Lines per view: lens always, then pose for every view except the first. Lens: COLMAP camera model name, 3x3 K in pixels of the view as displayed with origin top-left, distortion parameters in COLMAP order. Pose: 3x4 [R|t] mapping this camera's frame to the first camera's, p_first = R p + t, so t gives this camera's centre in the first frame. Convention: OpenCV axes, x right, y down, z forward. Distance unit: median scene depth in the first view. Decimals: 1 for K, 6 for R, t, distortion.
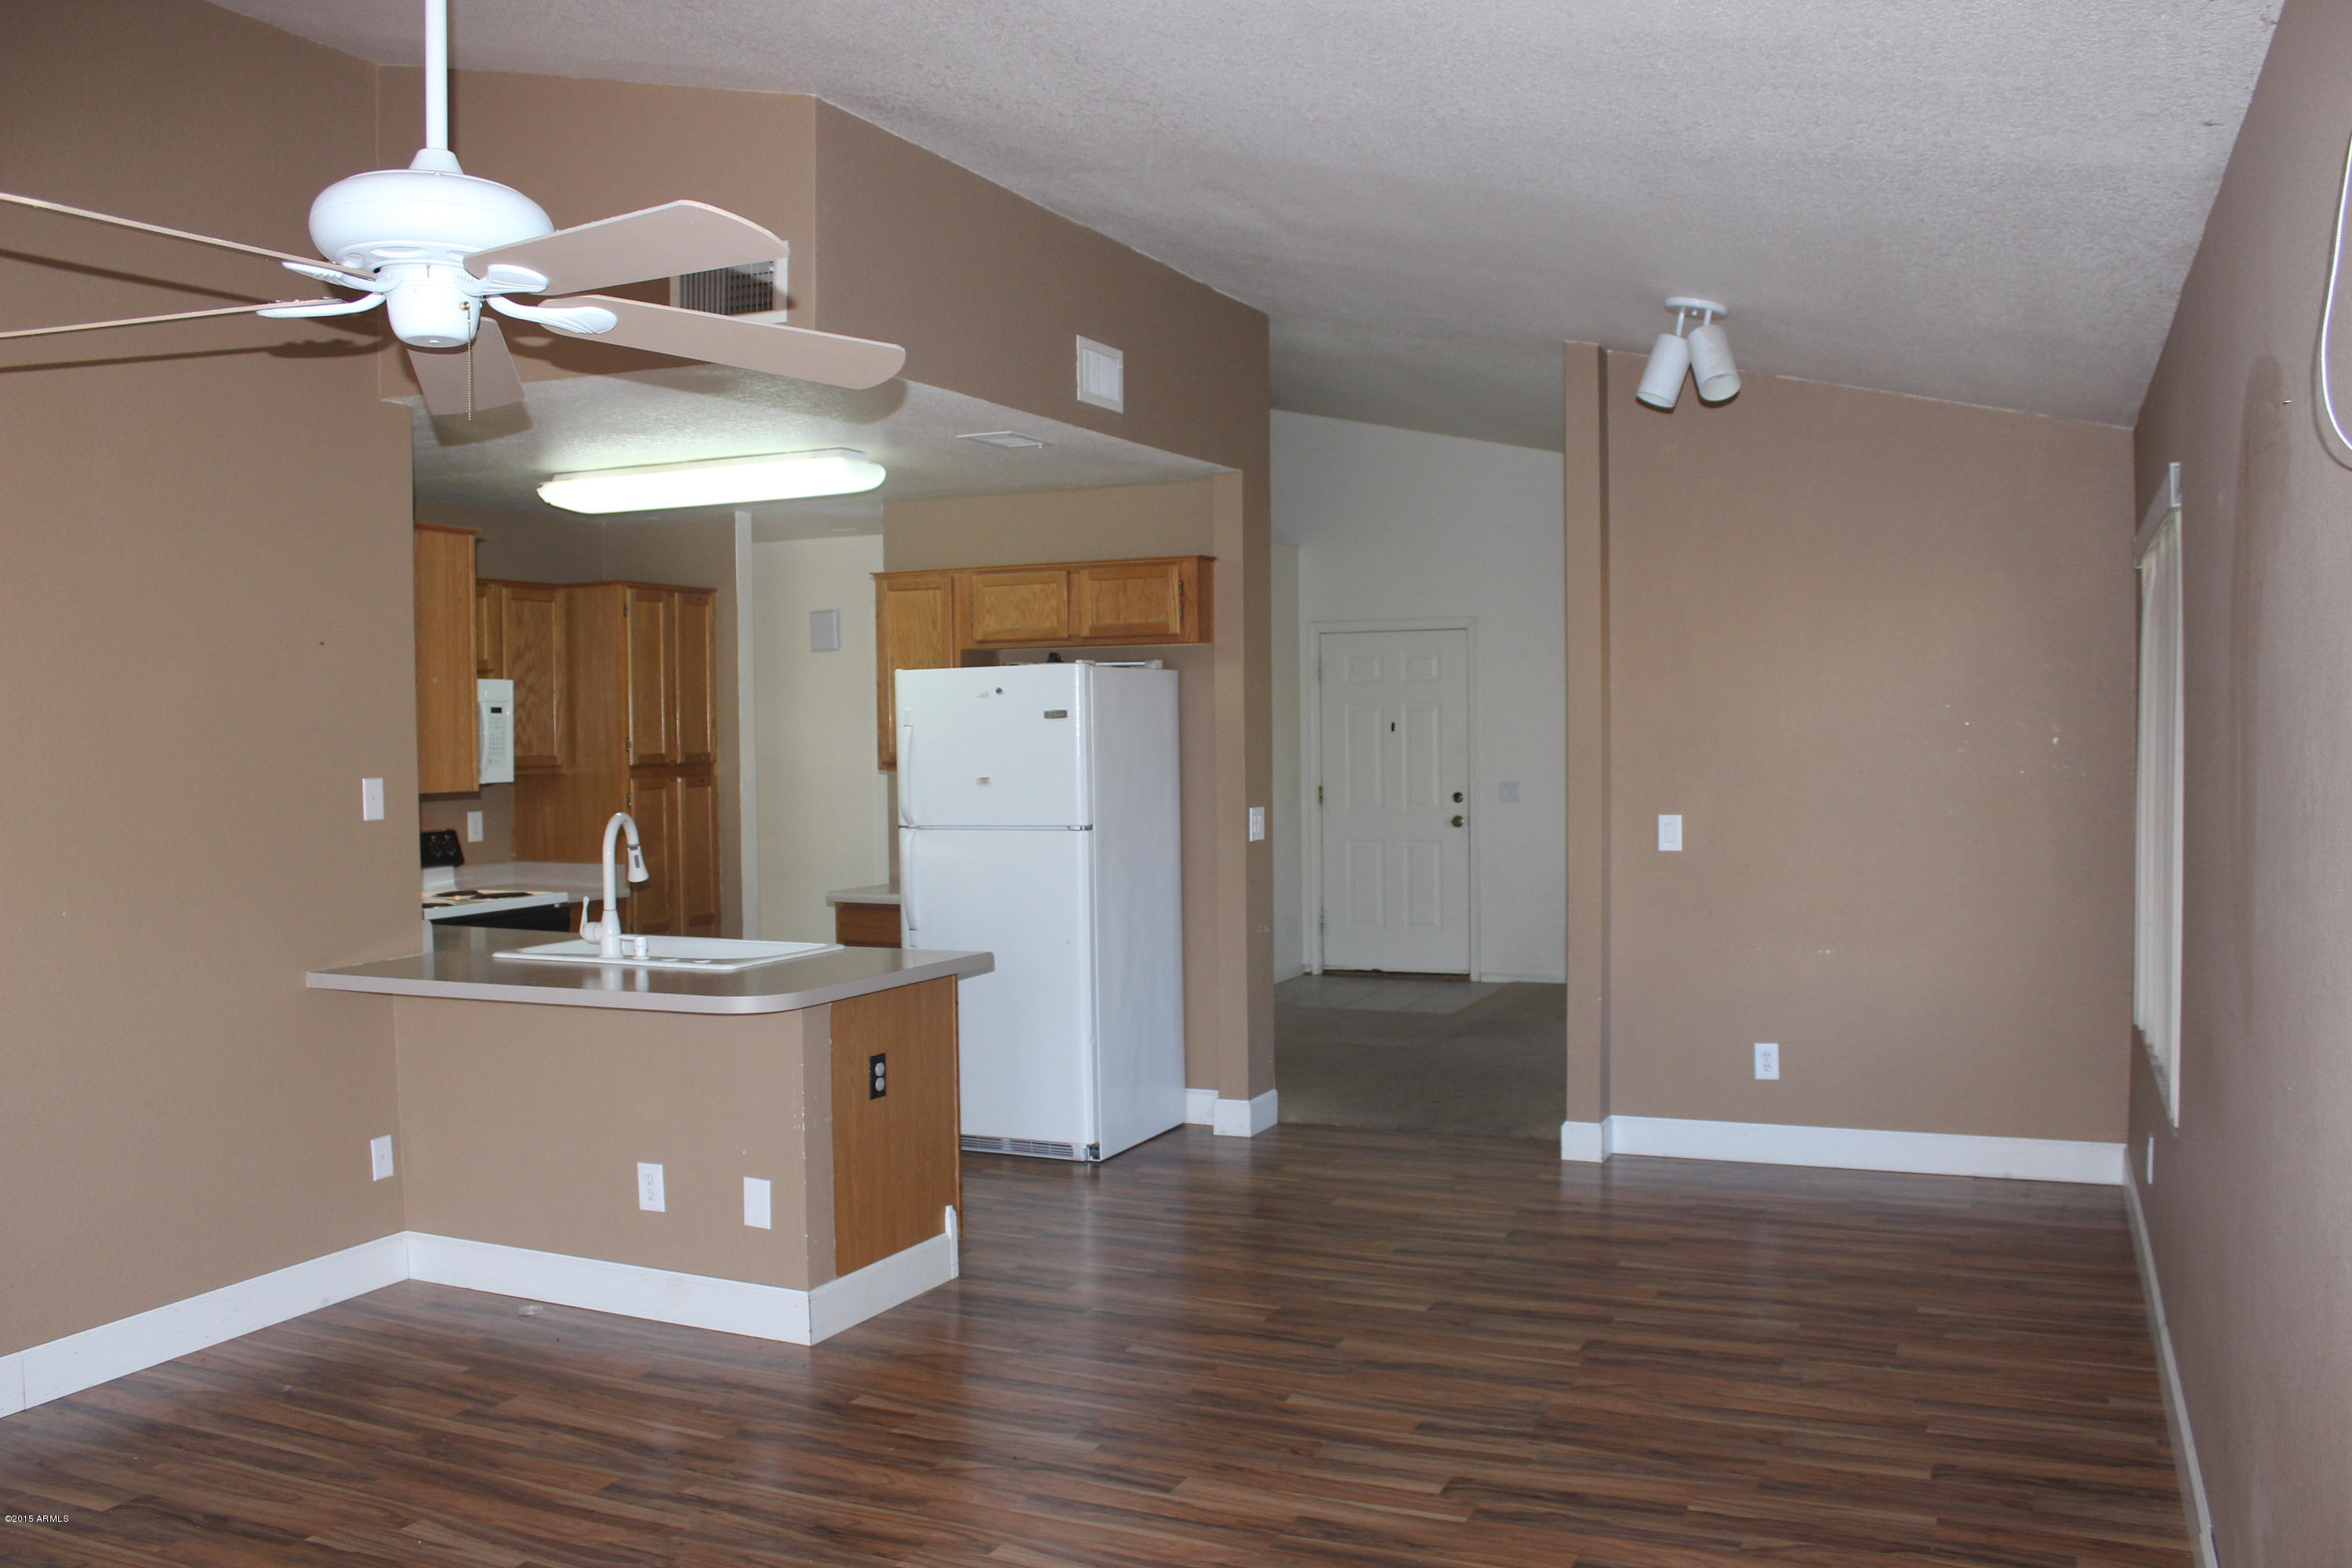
lens RADIAL K [[1971.3, 0, 1177.3], [0, 1971.3, 776.9], [0, 0, 1]] dist [-0.160031, 0.143535]
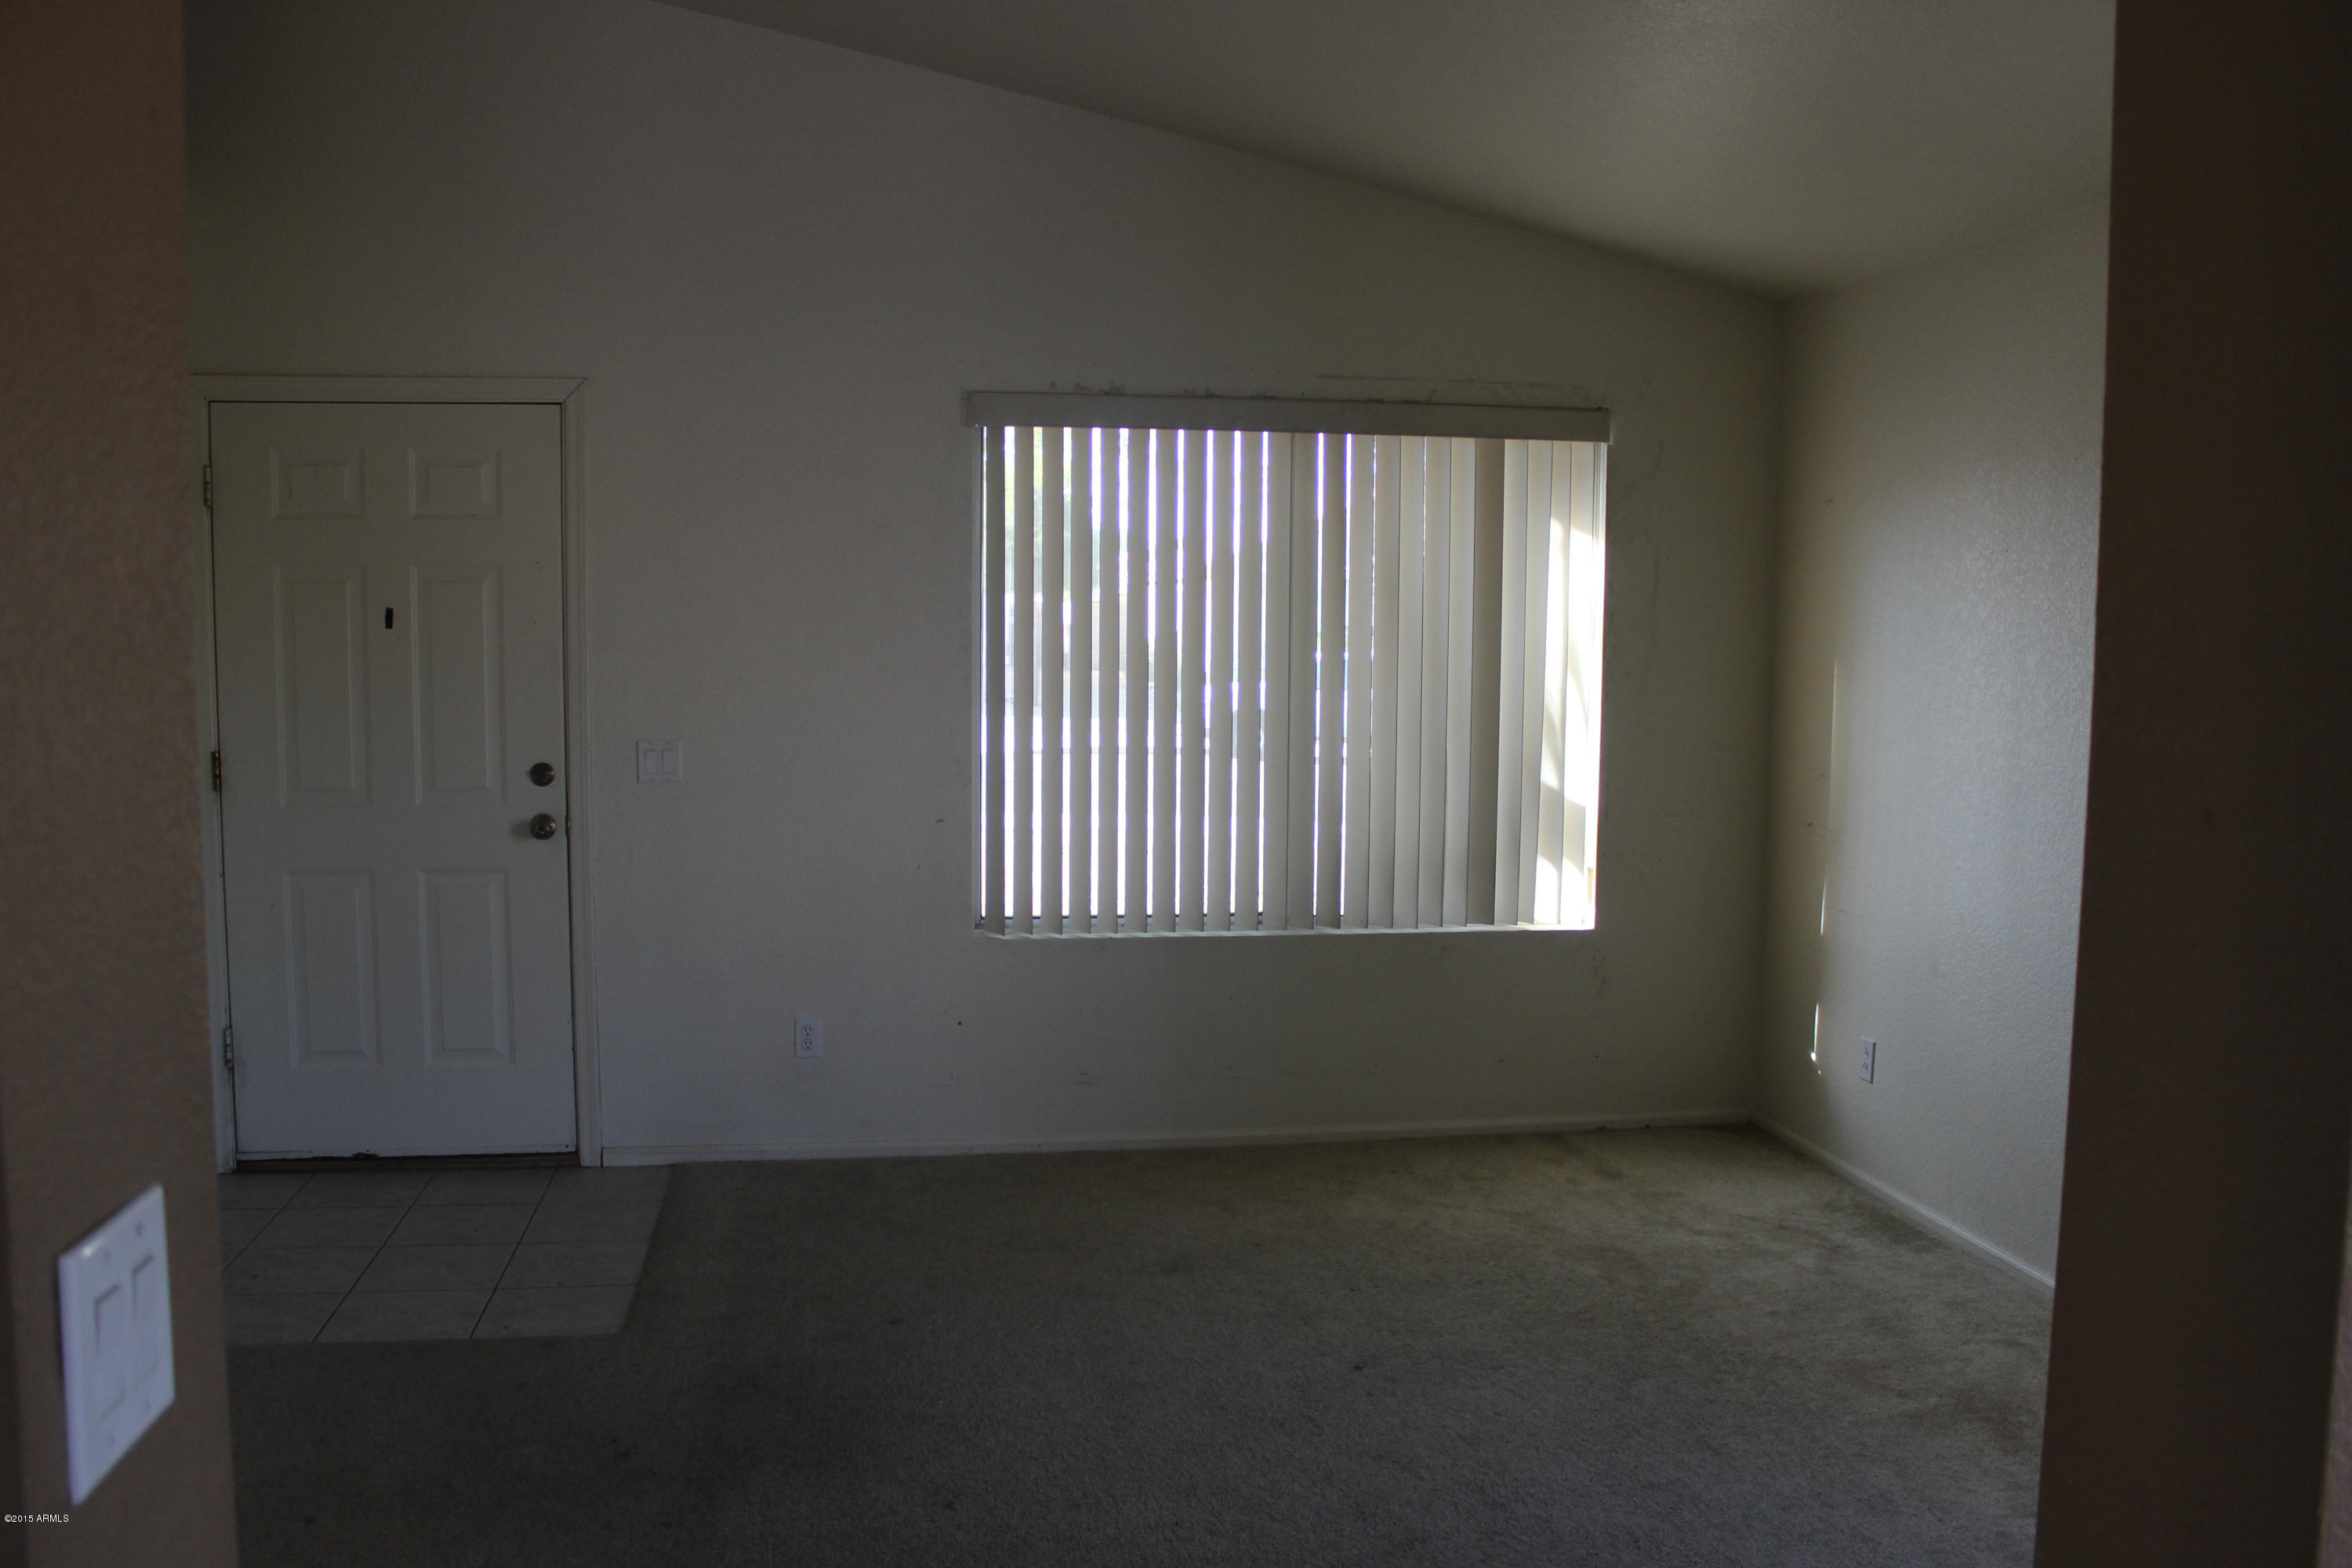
lens RADIAL K [[1852.0, 0, 1186.1], [0, 1852.0, 798.7], [0, 0, 1]] dist [-0.094384, 0.008133]
pose [[0.841994, -0.028722, 0.538722, 0.220098], [-0.001220, 0.998478, 0.055141, -0.043538], [-0.539485, -0.047086, 0.840677, 3.169618]]
